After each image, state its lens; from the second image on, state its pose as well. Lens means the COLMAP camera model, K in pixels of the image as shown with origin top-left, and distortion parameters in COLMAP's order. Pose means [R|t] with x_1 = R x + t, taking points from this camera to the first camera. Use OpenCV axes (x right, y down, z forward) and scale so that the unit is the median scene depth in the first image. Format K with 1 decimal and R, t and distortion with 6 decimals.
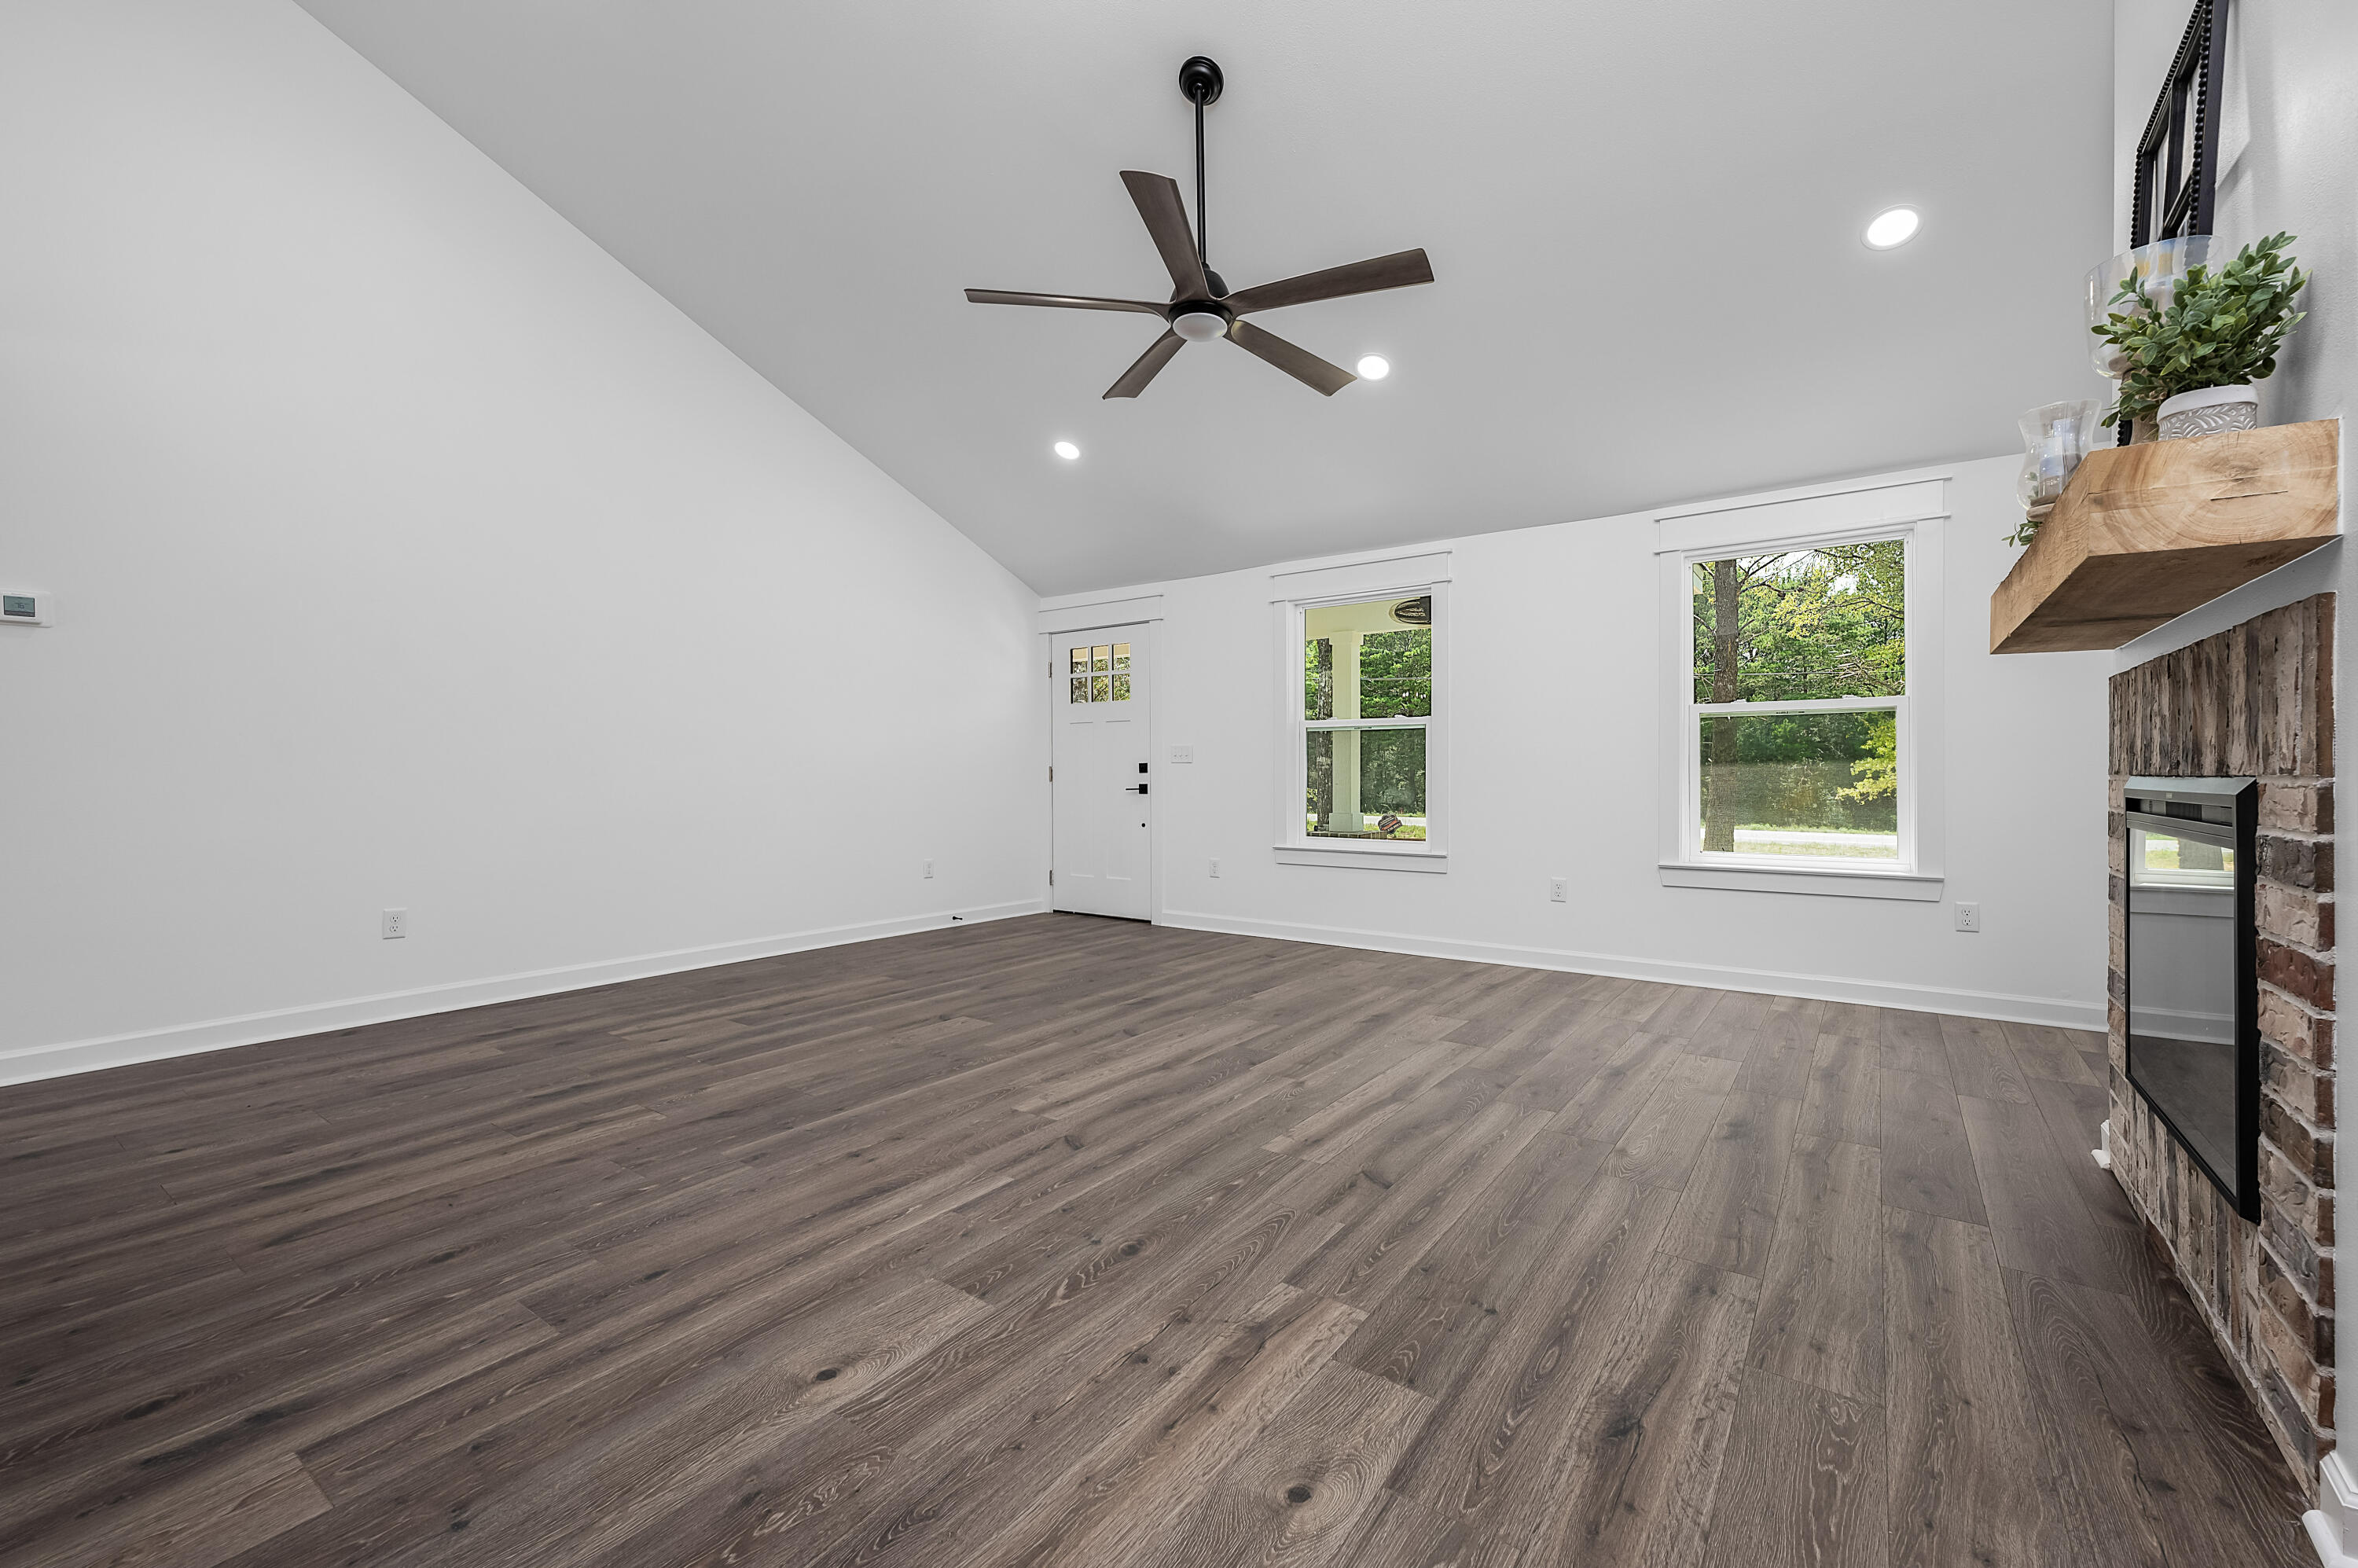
lens RADIAL K [[959.1, 0, 1191.1], [0, 959.1, 773.0], [0, 0, 1]] dist [0.000532, 0.000175]
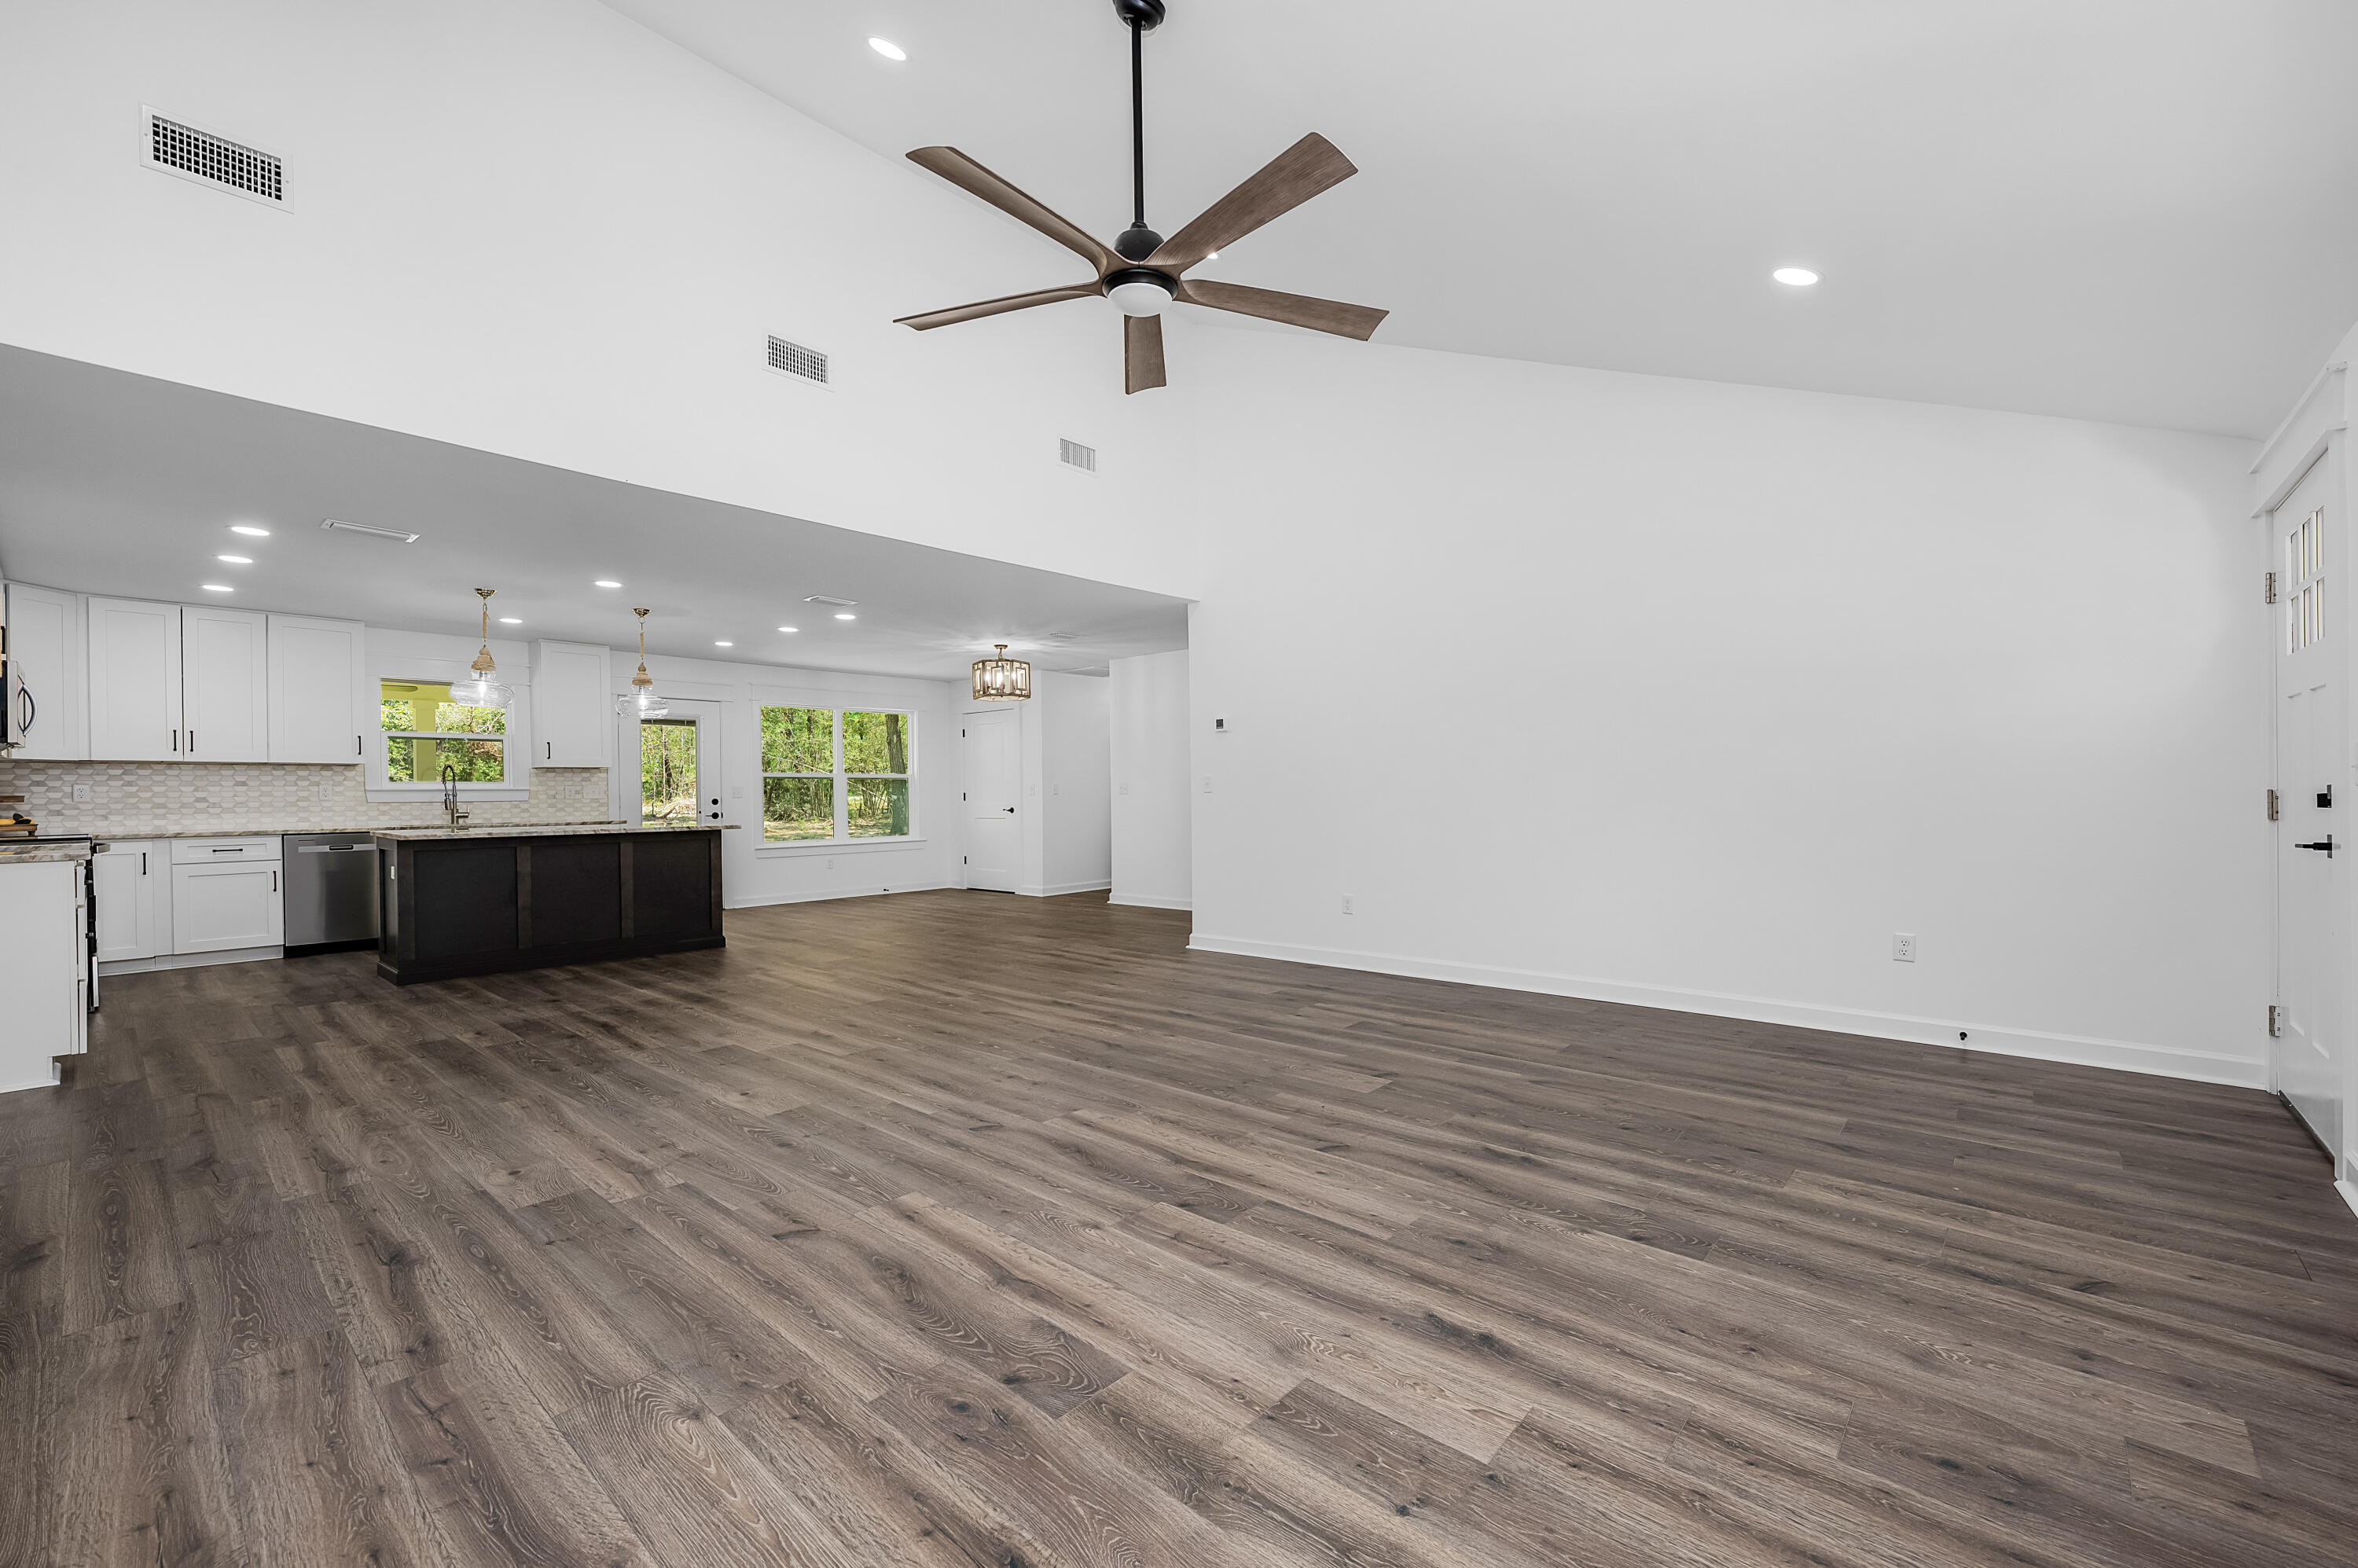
lens RADIAL K [[959.1, 0, 1173.1], [0, 959.1, 793.4], [0, 0, 1]] dist [0.000532, 0.000175]
pose [[-0.110203, 0.004066, -0.993901, 1.068922], [0.013743, 0.999902, 0.002567, -0.035003], [0.993814, -0.013376, -0.110248, 1.402522]]
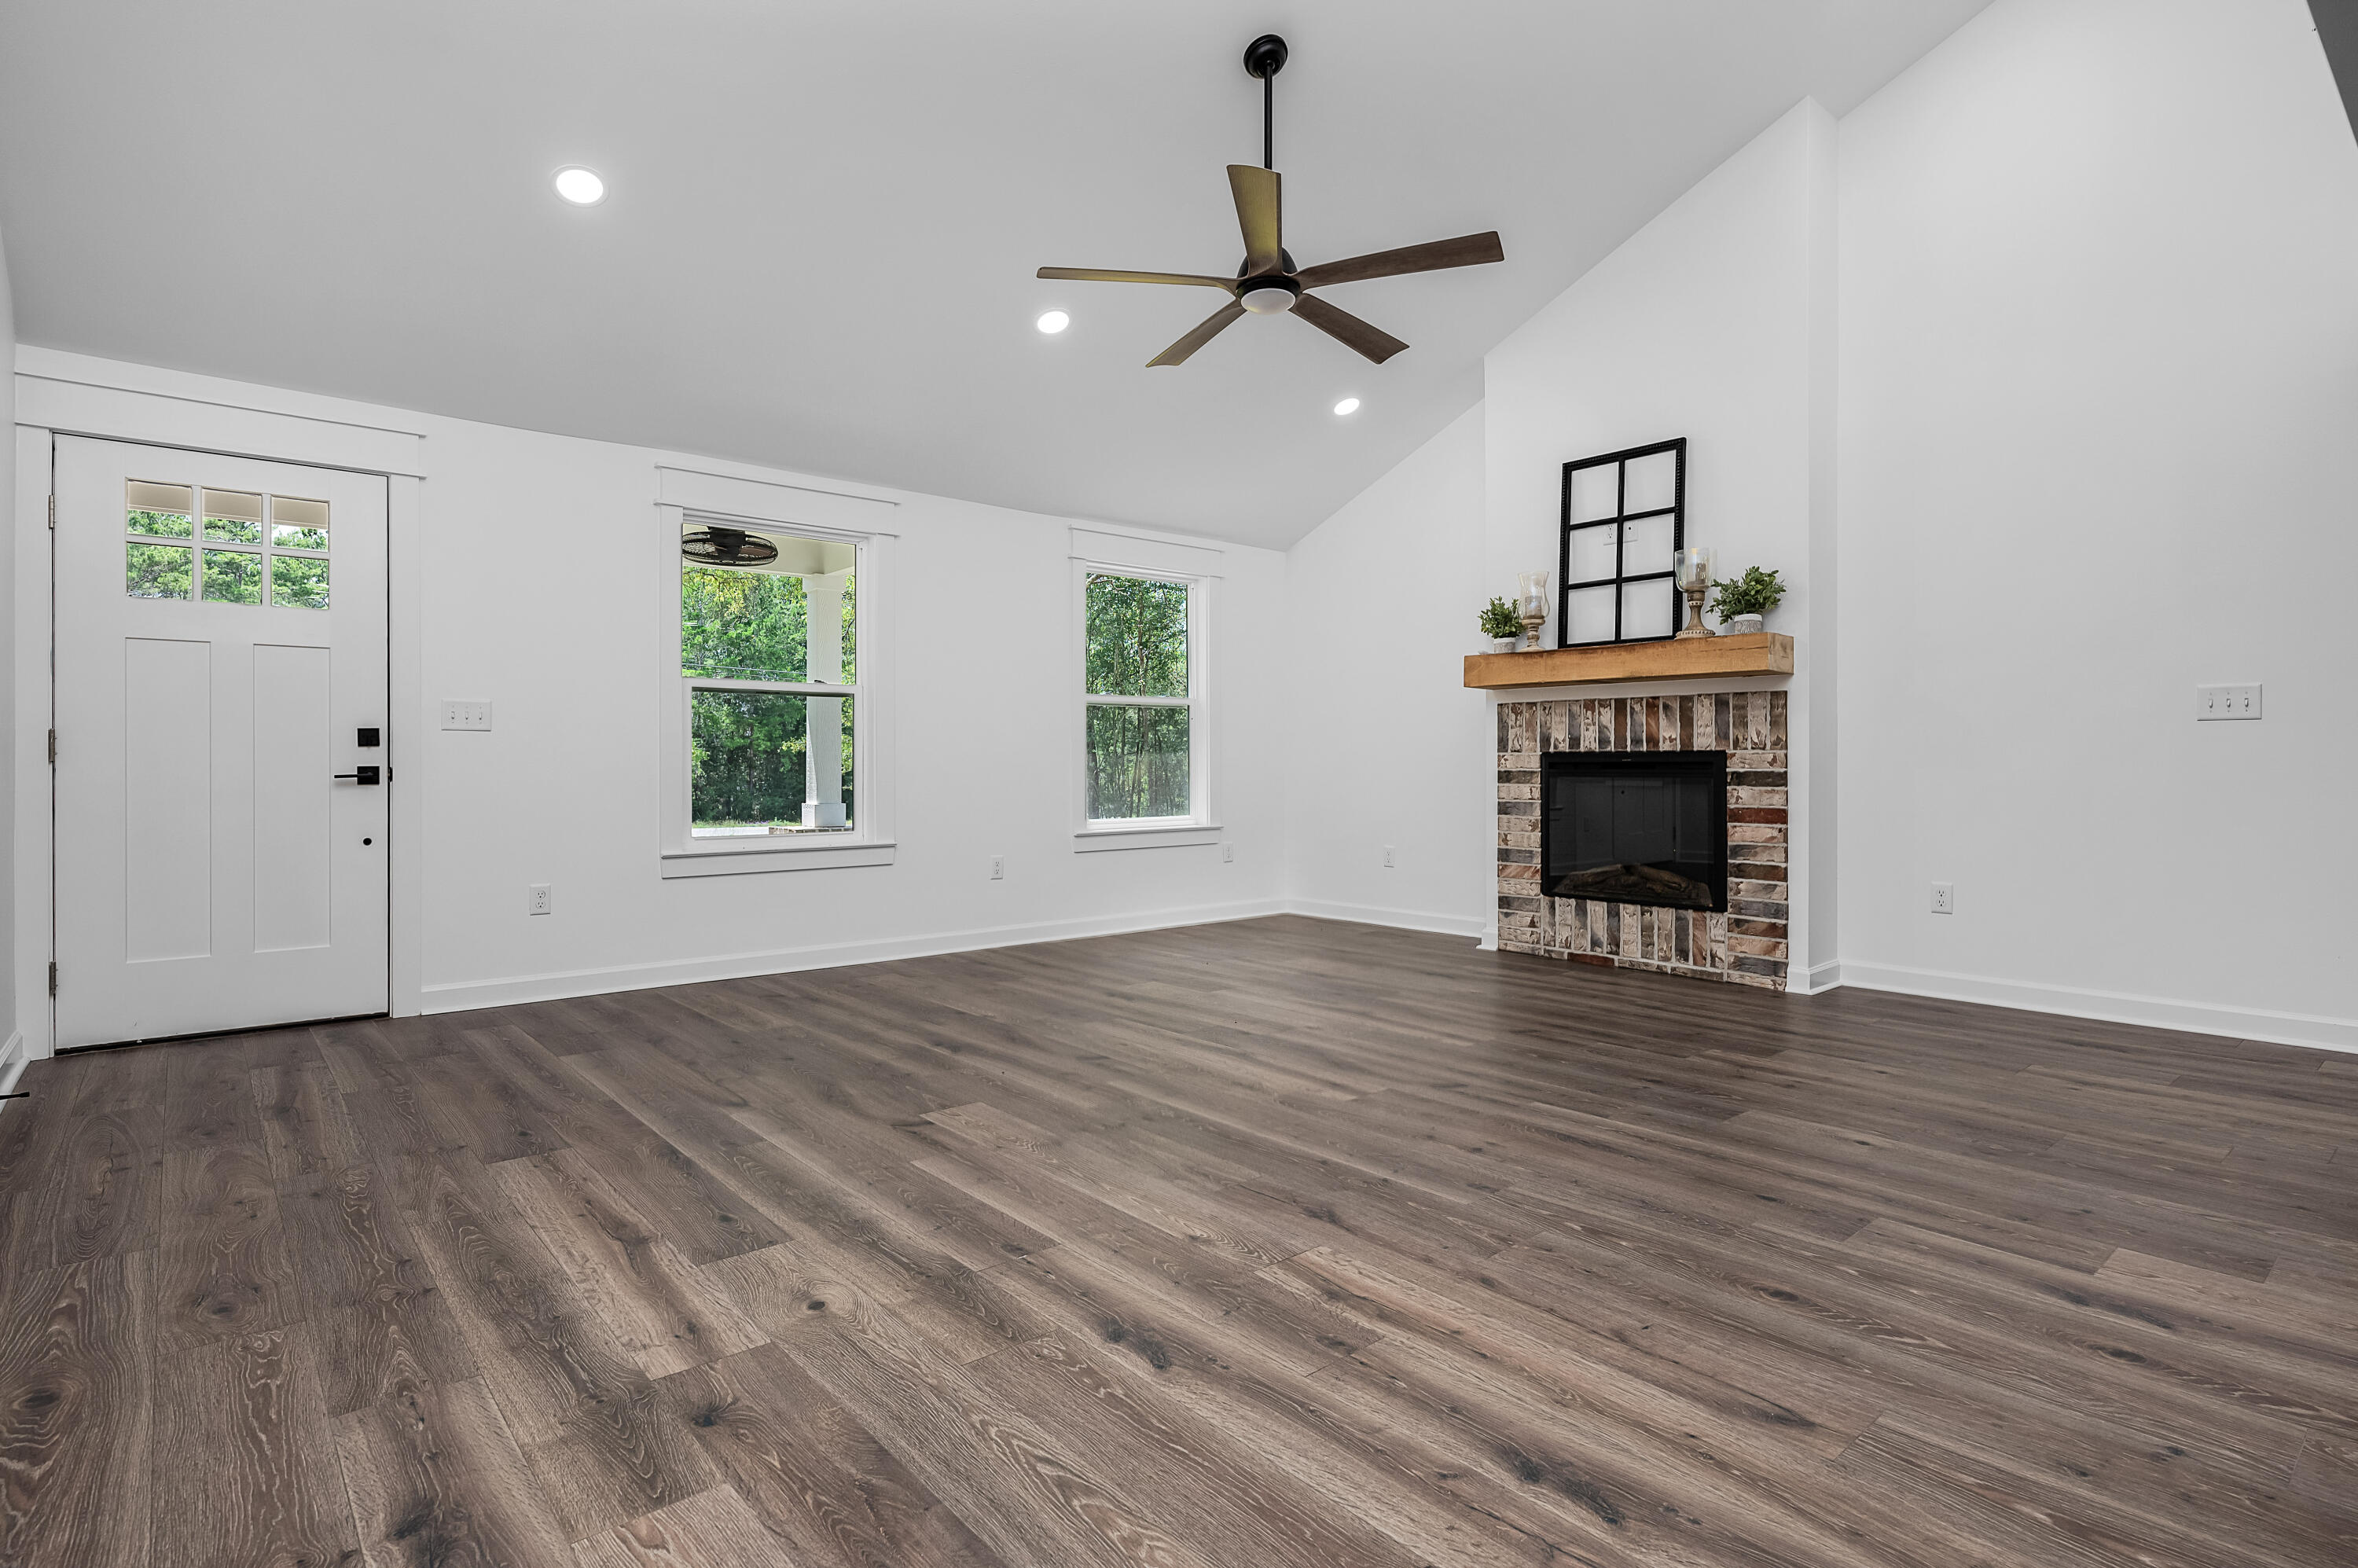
lens RADIAL K [[1184.5, 0, 1175.5], [0, 1184.5, 760.8], [0, 0, 1]] dist [-0.002802, 0.002810]
pose [[0.242940, 0.004831, 0.970029, -1.518009], [-0.000779, 0.999988, -0.004785, 0.029173], [-0.970041, 0.000407, 0.242941, 0.996891]]
